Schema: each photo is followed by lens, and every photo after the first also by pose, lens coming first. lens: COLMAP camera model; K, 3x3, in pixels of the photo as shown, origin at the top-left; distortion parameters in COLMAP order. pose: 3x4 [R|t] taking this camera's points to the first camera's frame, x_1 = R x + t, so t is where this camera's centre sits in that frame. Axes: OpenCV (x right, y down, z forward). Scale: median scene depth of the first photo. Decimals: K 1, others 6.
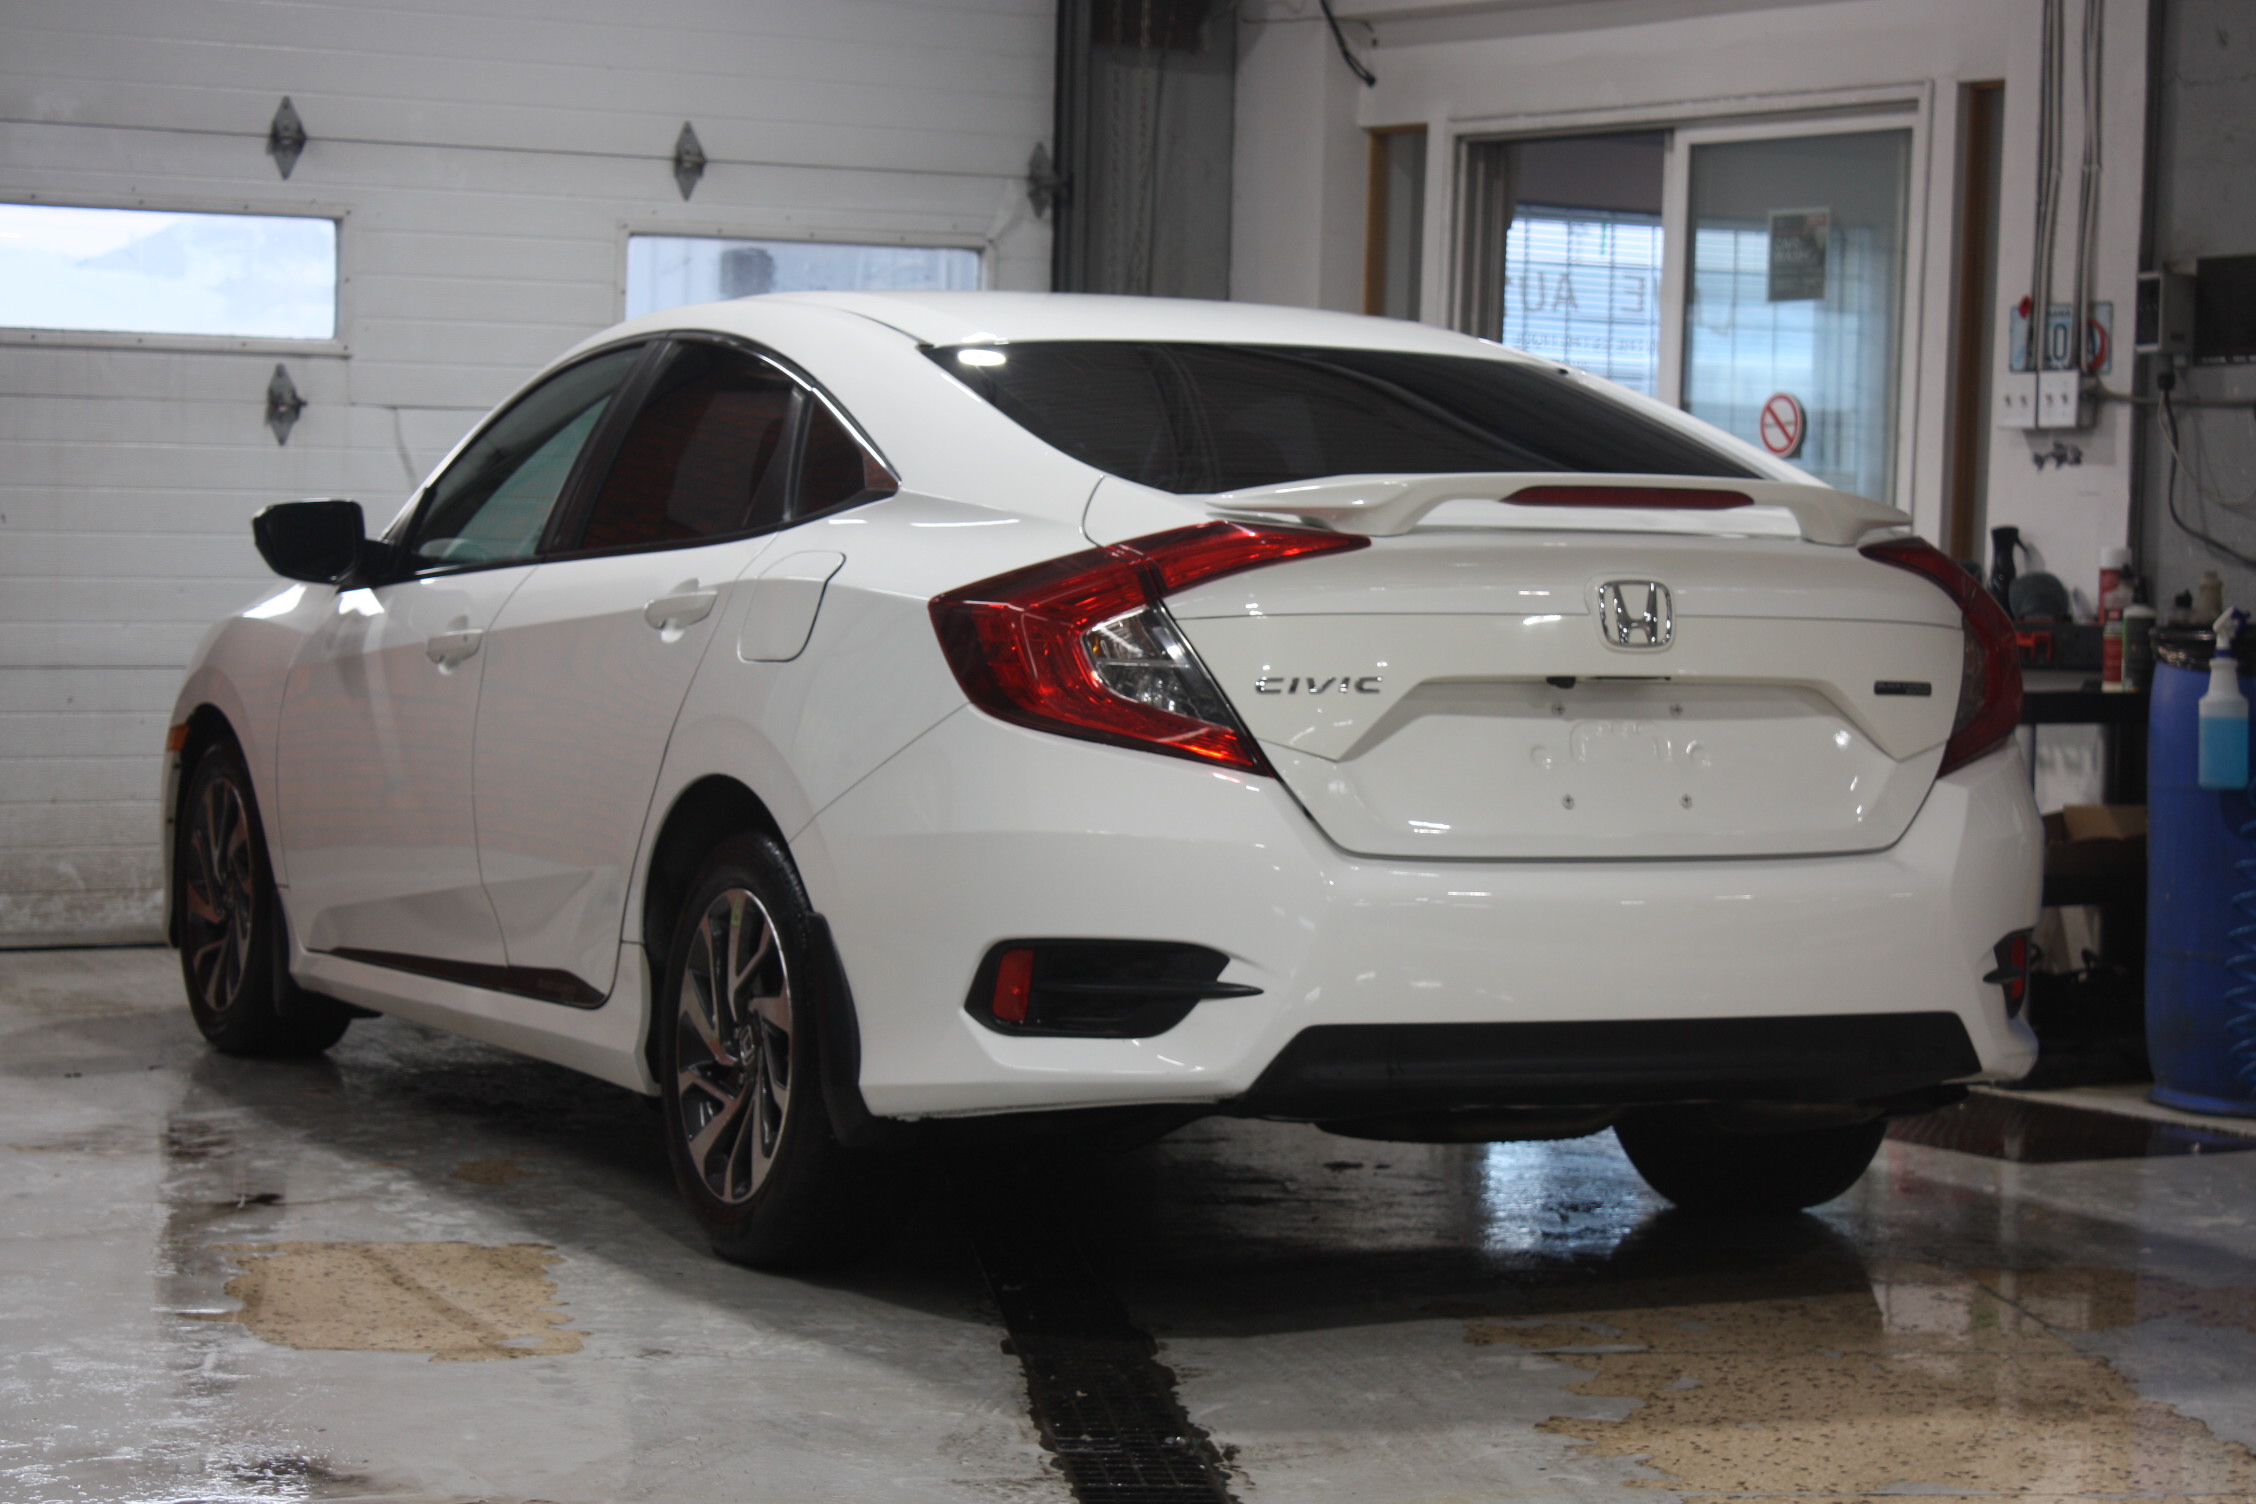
lens RADIAL K [[5189.8, 0, 1132.7], [0, 5189.8, 747.5], [0, 0, 1]] dist [0.111883, 0.000000]
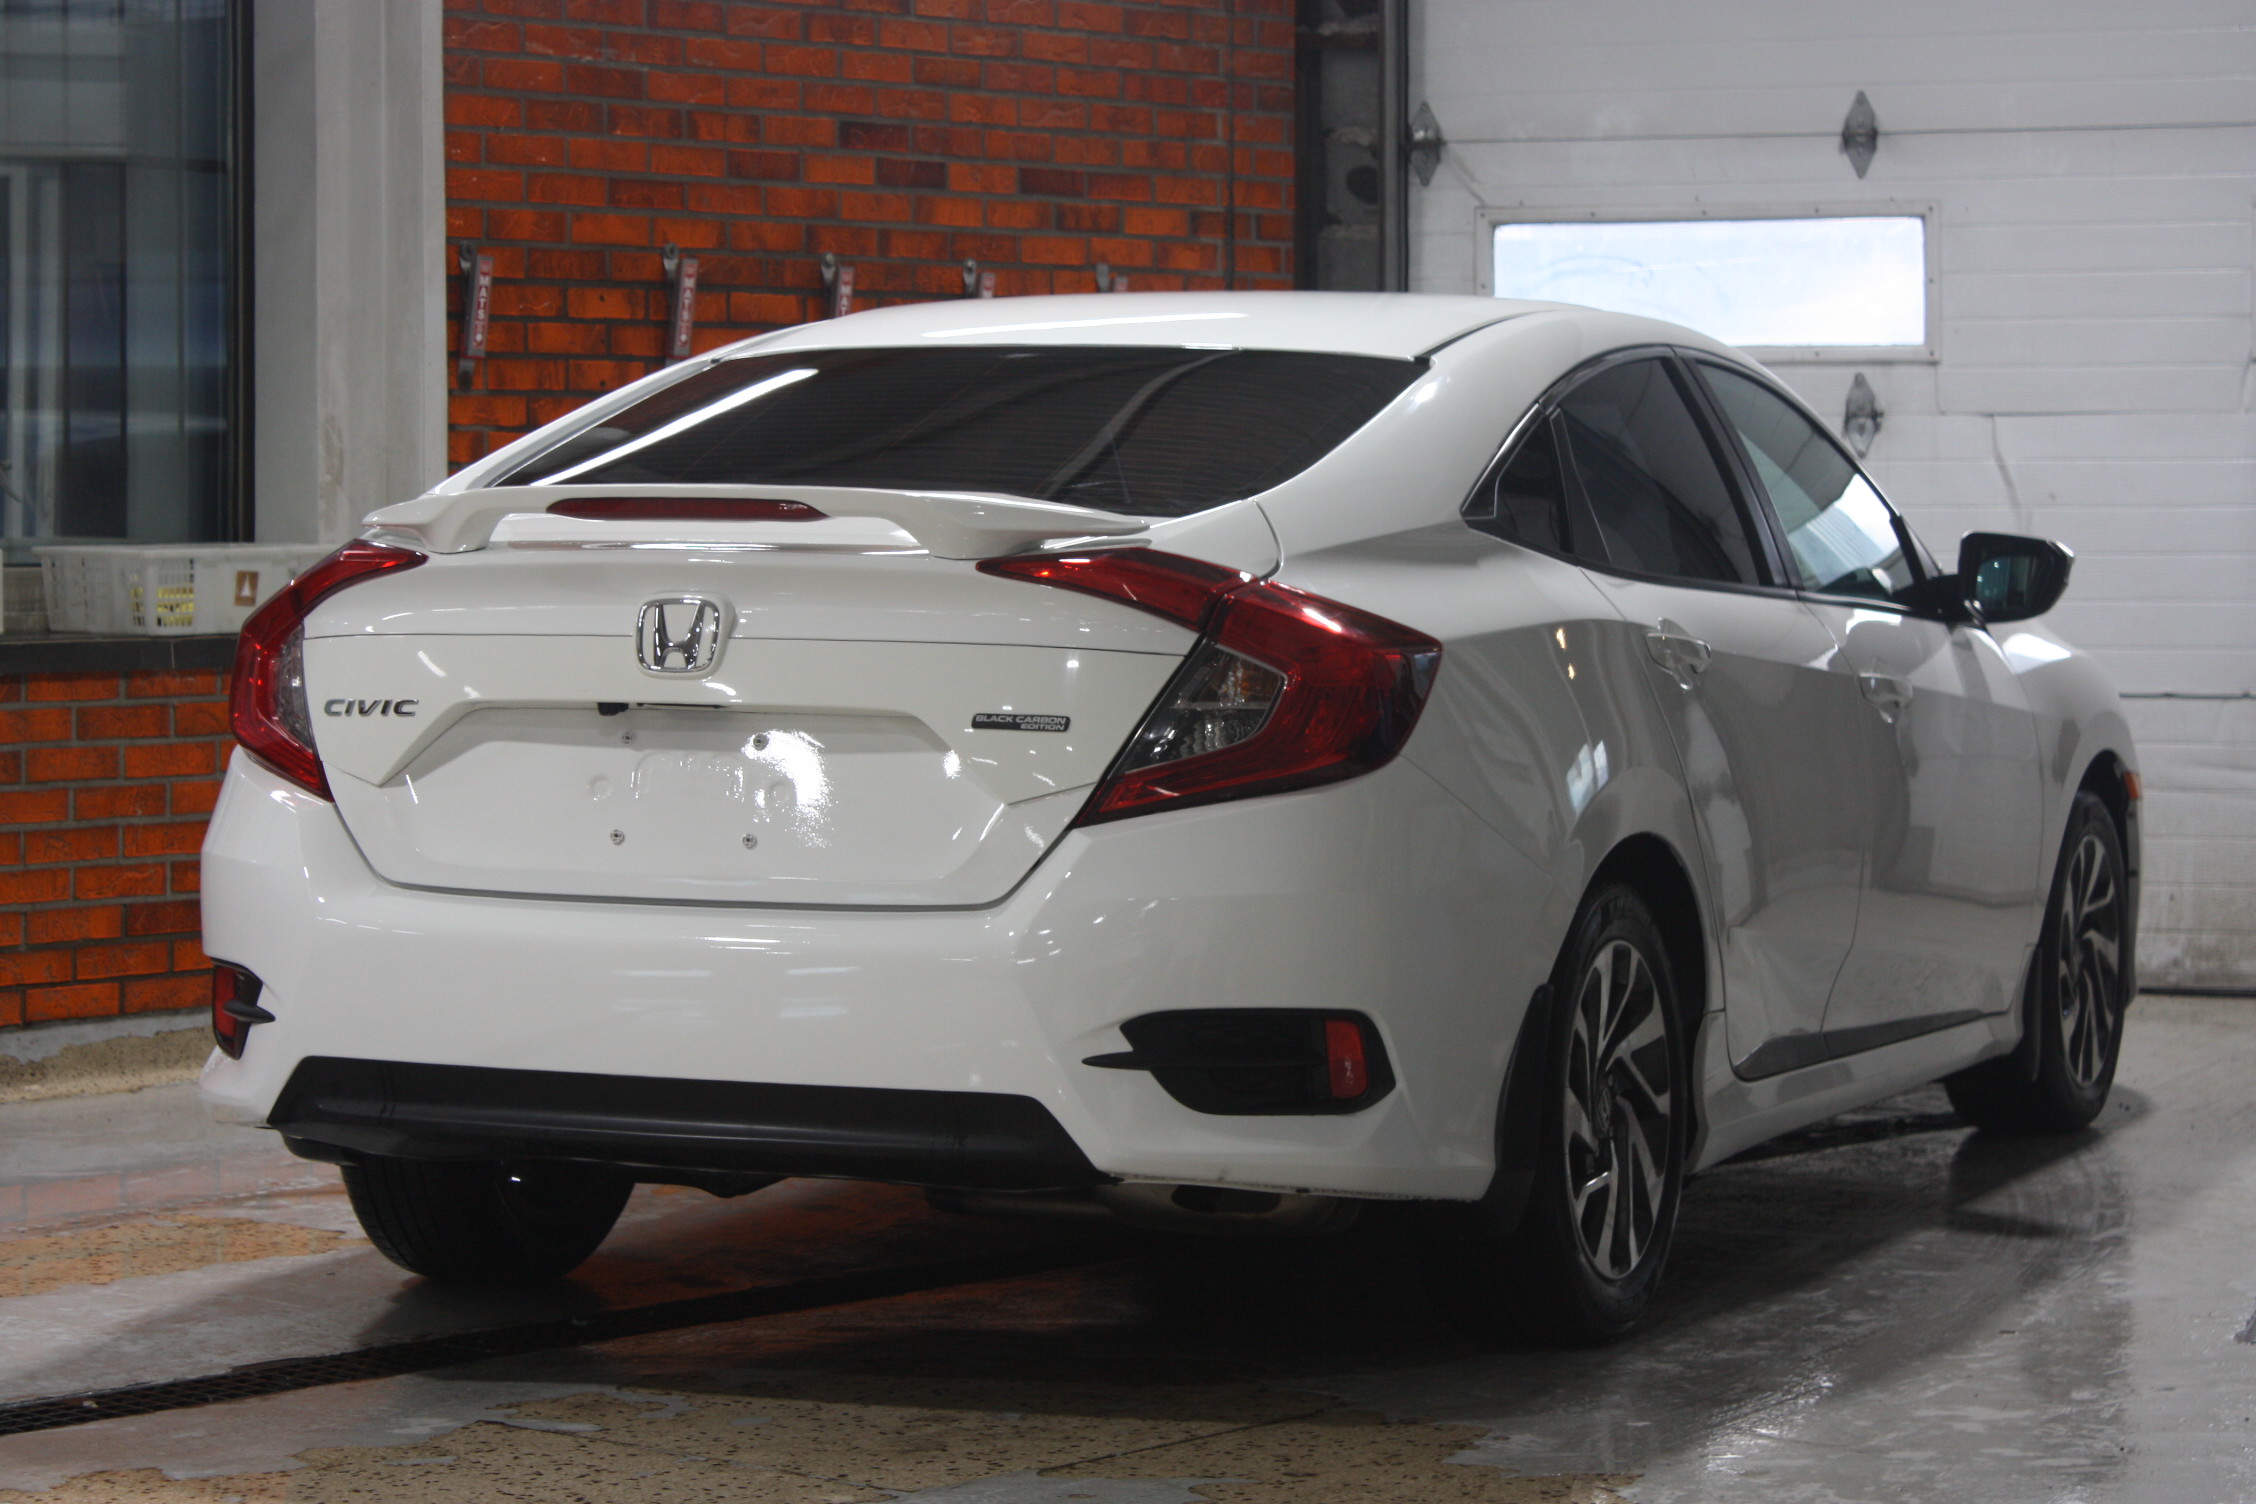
lens RADIAL K [[5508.2, 0, 1137.2], [0, 5508.2, 735.8], [0, 0, 1]] dist [0.098970, 0.000000]
pose [[0.667525, 0.016825, -0.744397, 0.842349], [-0.022942, 0.999735, 0.002023, -0.011330], [0.744233, 0.015728, 0.667734, 0.393793]]
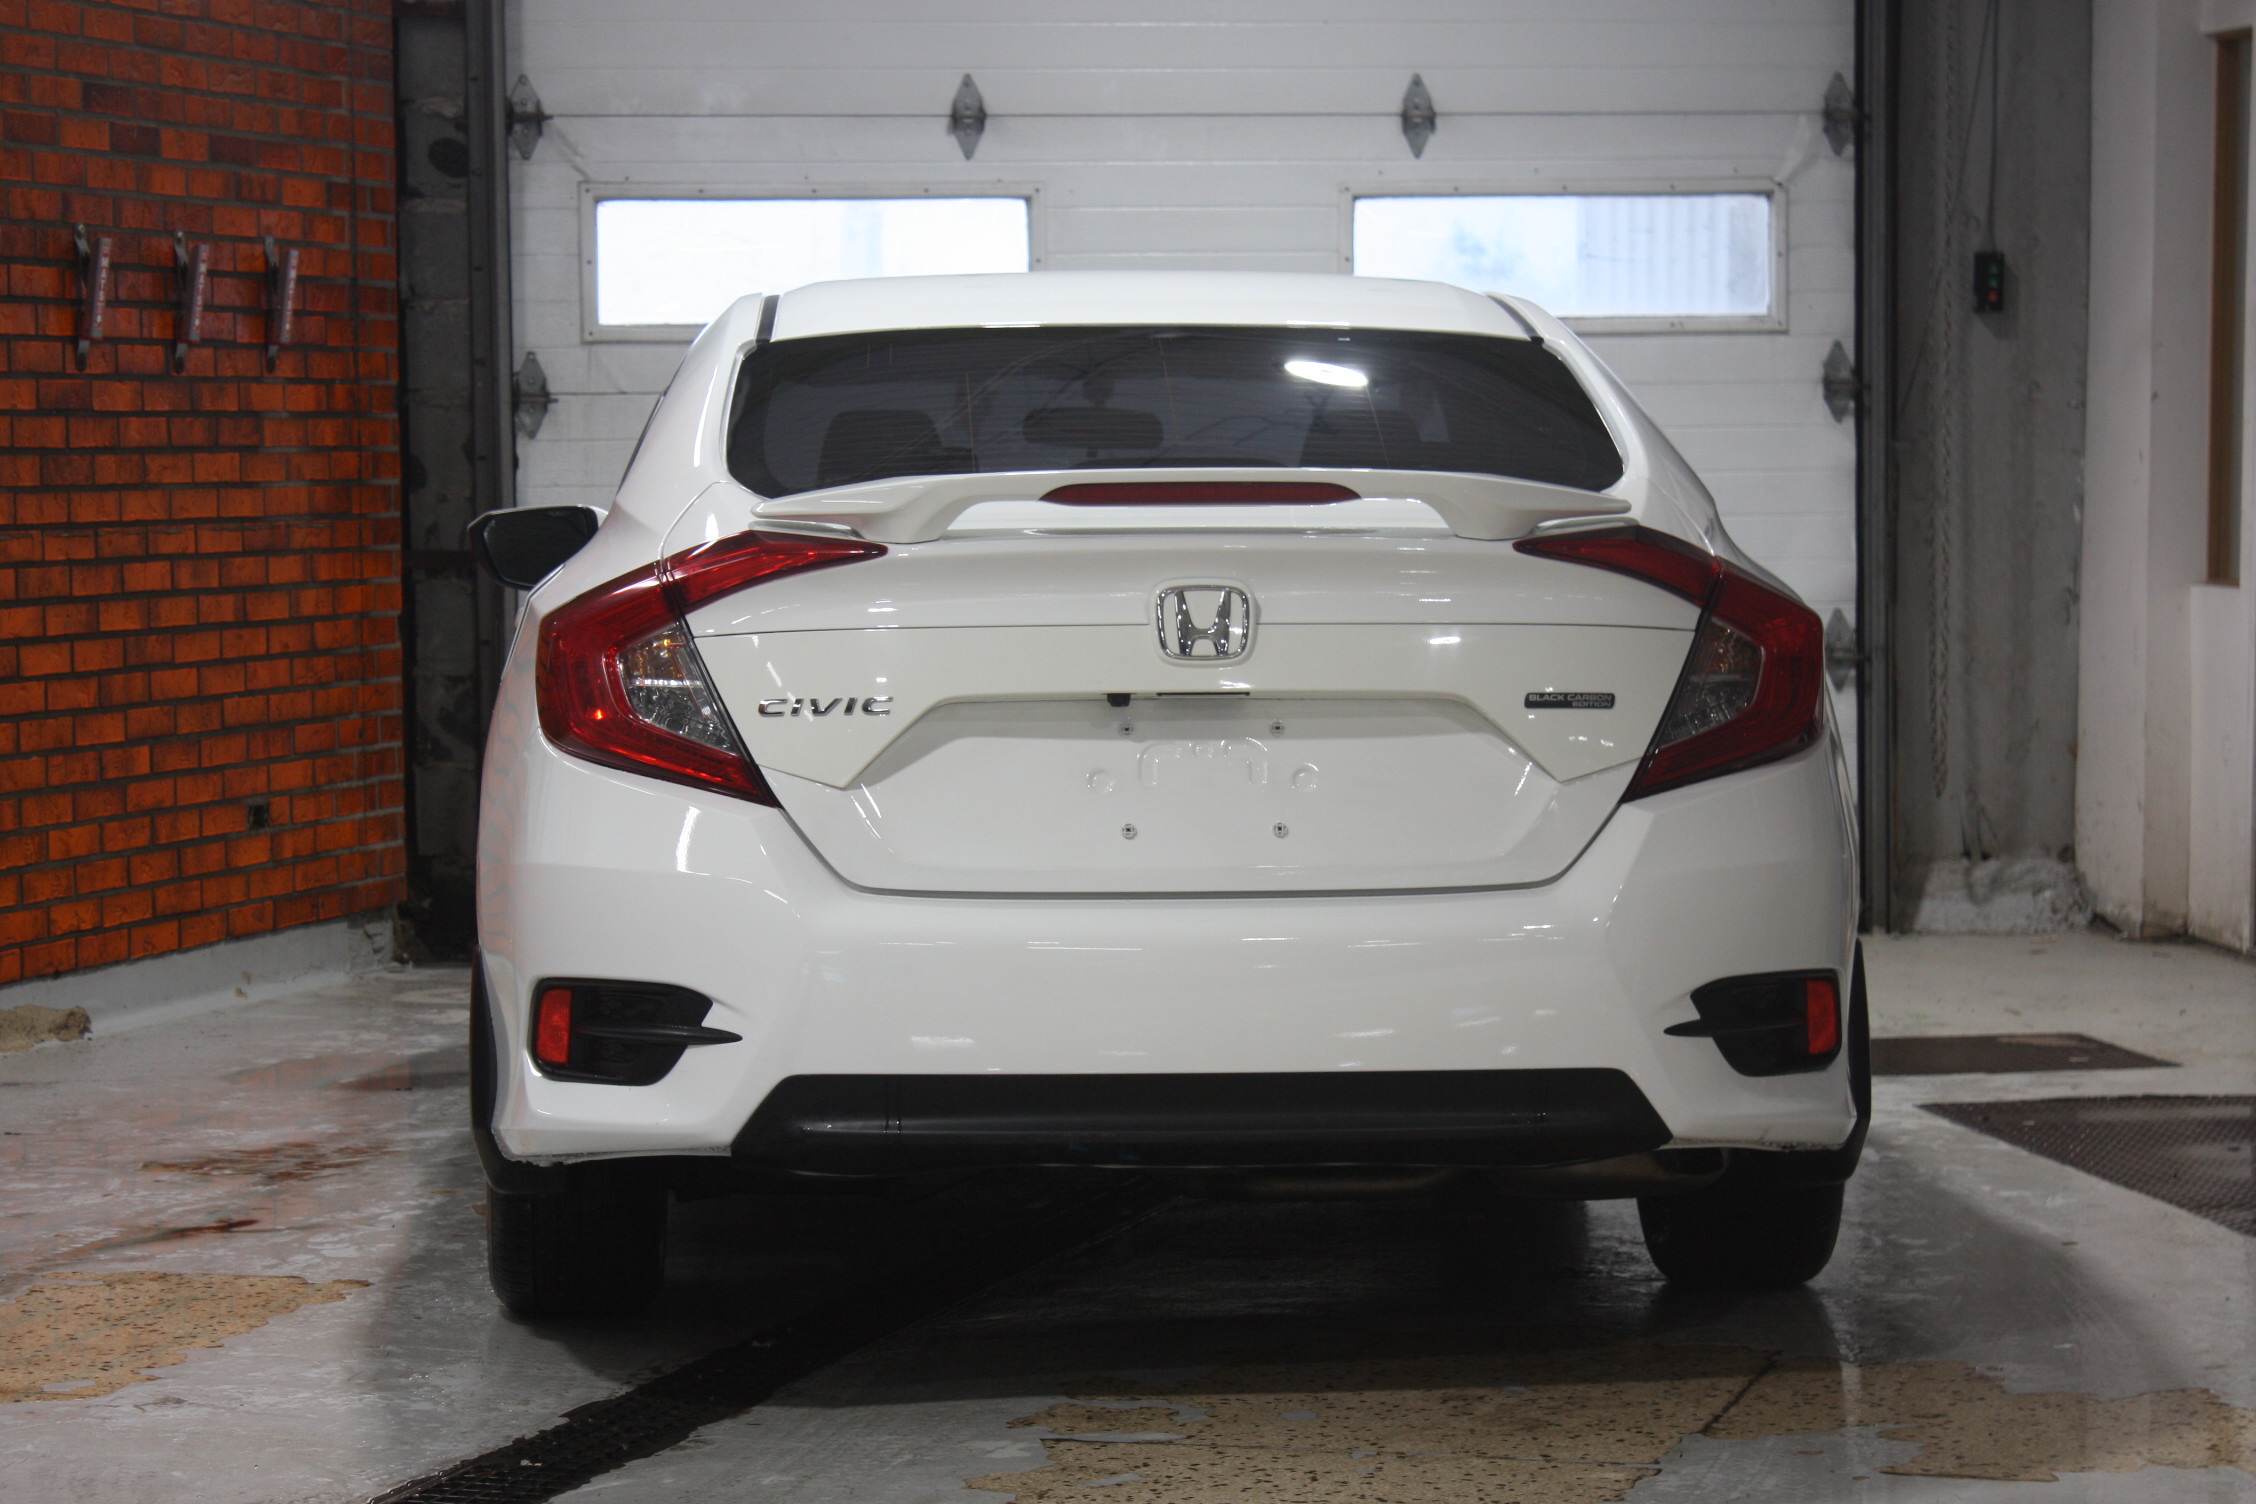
lens RADIAL K [[5508.2, 0, 1130.7], [0, 5508.2, 771.5], [0, 0, 1]] dist [0.098970, 0.000000]
pose [[0.924107, -0.004242, -0.382110, 0.432199], [0.008737, 0.999912, 0.010028, -0.009211], [0.382034, -0.012605, 0.924062, 0.108408]]
